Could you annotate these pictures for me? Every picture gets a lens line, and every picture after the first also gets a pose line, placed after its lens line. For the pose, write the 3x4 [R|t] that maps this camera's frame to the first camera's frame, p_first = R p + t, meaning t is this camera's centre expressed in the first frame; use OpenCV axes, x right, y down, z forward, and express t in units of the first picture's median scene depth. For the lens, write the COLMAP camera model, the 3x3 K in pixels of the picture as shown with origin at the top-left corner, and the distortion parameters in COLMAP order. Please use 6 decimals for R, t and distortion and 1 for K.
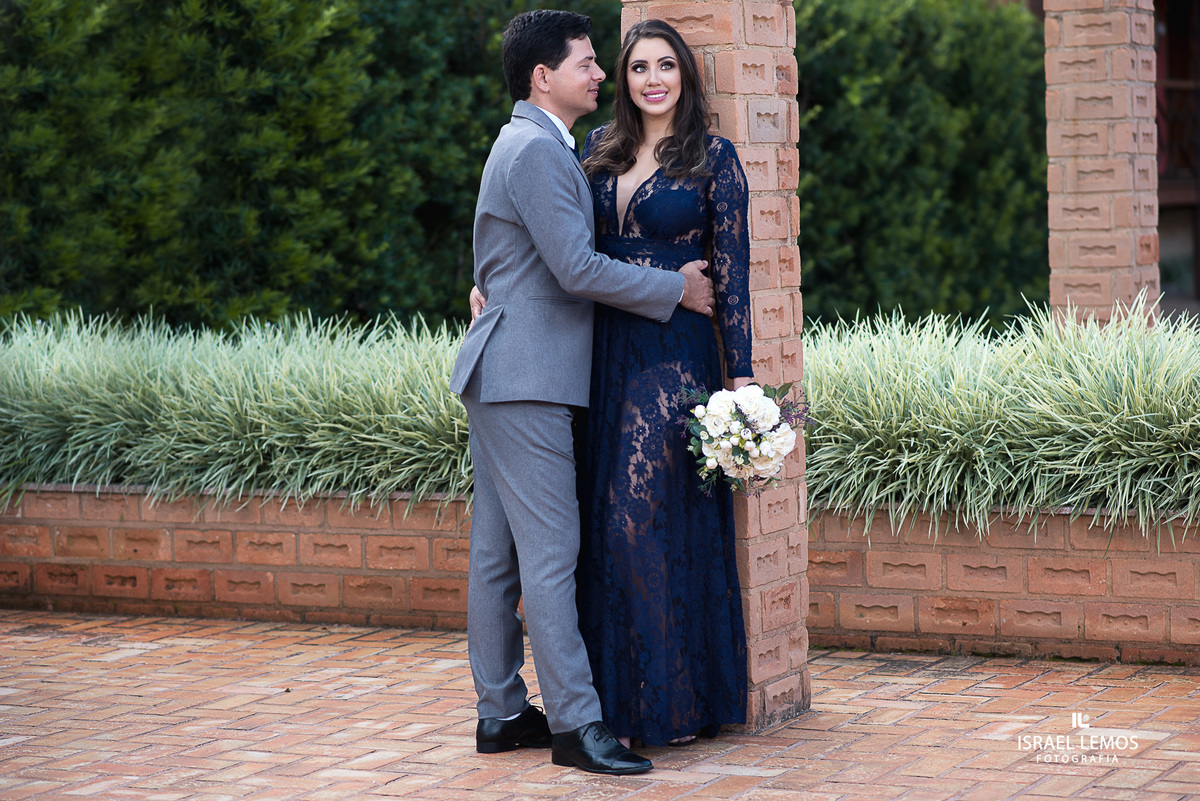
lens RADIAL K [[2934.3, 0, 600.0], [0, 2934.3, 400.5], [0, 0, 1]] dist [0.106227, 0.326688]
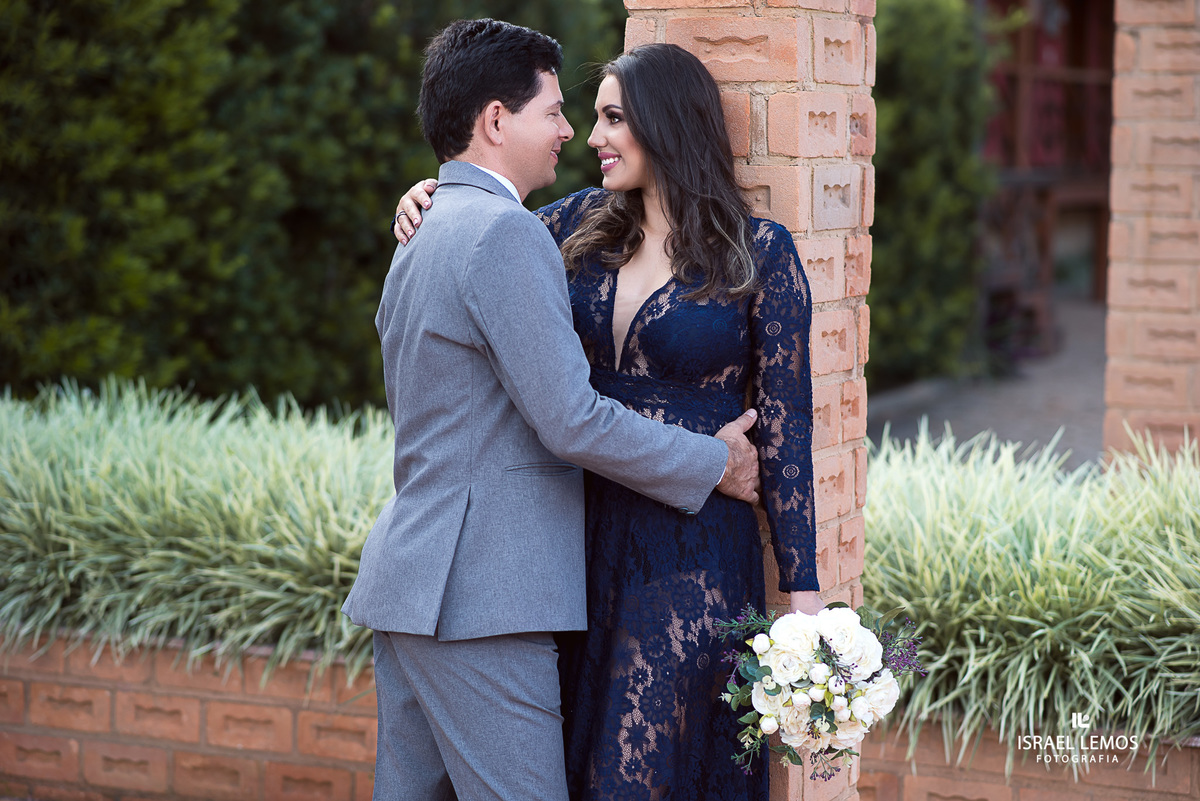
lens RADIAL K [[2834.6, 0, 600.0], [0, 2834.6, 400.5], [0, 0, 1]] dist [-0.025566, 1.531909]
pose [[0.997625, 0.036759, 0.058249, -0.025475], [-0.038042, 0.999054, 0.021078, -0.047875], [-0.057419, -0.023243, 0.998080, 0.285412]]
